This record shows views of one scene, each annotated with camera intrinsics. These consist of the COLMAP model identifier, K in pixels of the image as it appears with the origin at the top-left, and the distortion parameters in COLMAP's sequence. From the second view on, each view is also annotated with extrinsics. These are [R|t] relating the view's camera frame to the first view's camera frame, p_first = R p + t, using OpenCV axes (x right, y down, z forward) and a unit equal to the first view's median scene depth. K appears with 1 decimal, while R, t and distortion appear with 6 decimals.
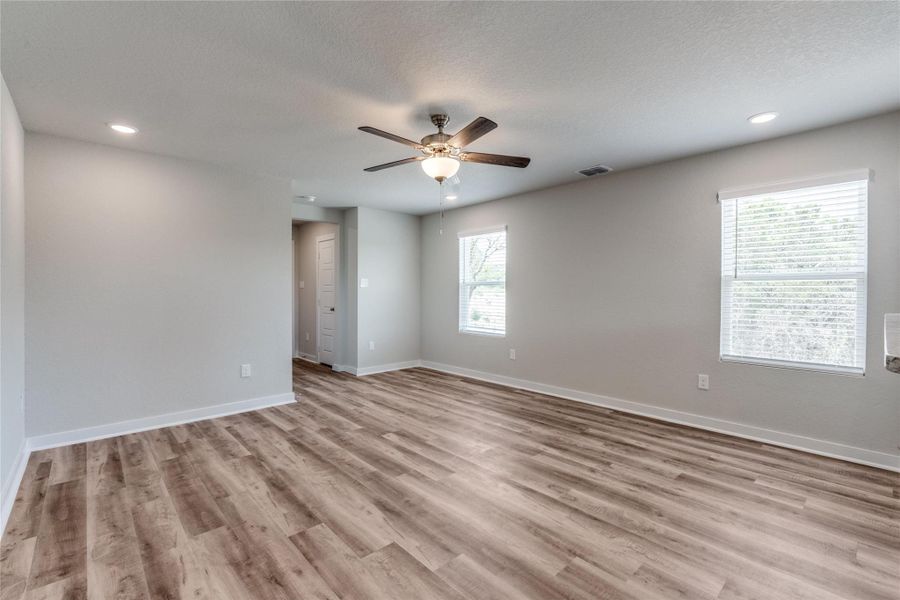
lens RADIAL K [[400.2, 0, 445.1], [0, 400.2, 294.5], [0, 0, 1]] dist [-0.001789, 0.000509]
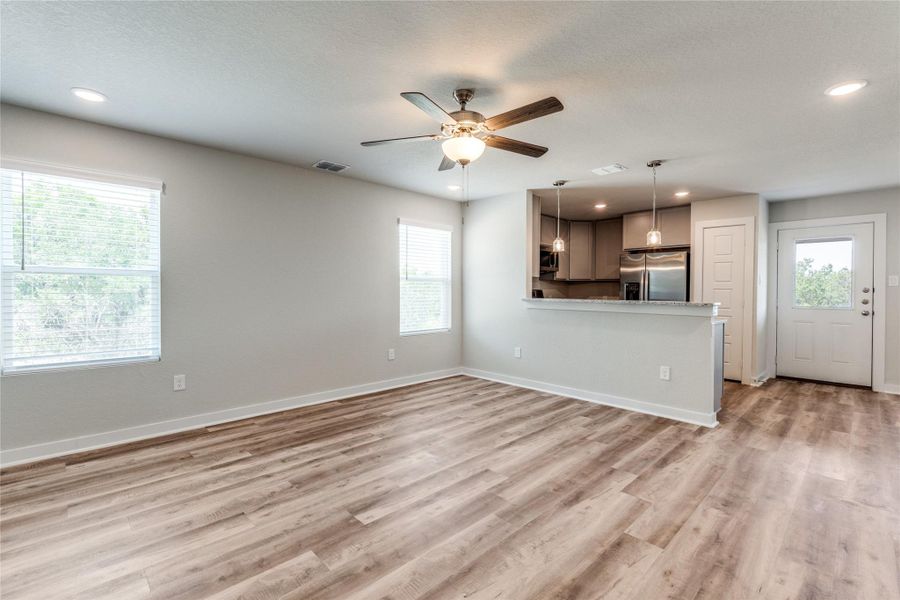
lens RADIAL K [[400.2, 0, 445.1], [0, 400.2, 294.5], [0, 0, 1]] dist [-0.001789, 0.000509]
pose [[-0.020521, -0.013104, 0.999704, -0.897995], [0.001200, 0.999913, 0.013132, -0.004764], [-0.999789, 0.001469, -0.020503, 1.046133]]
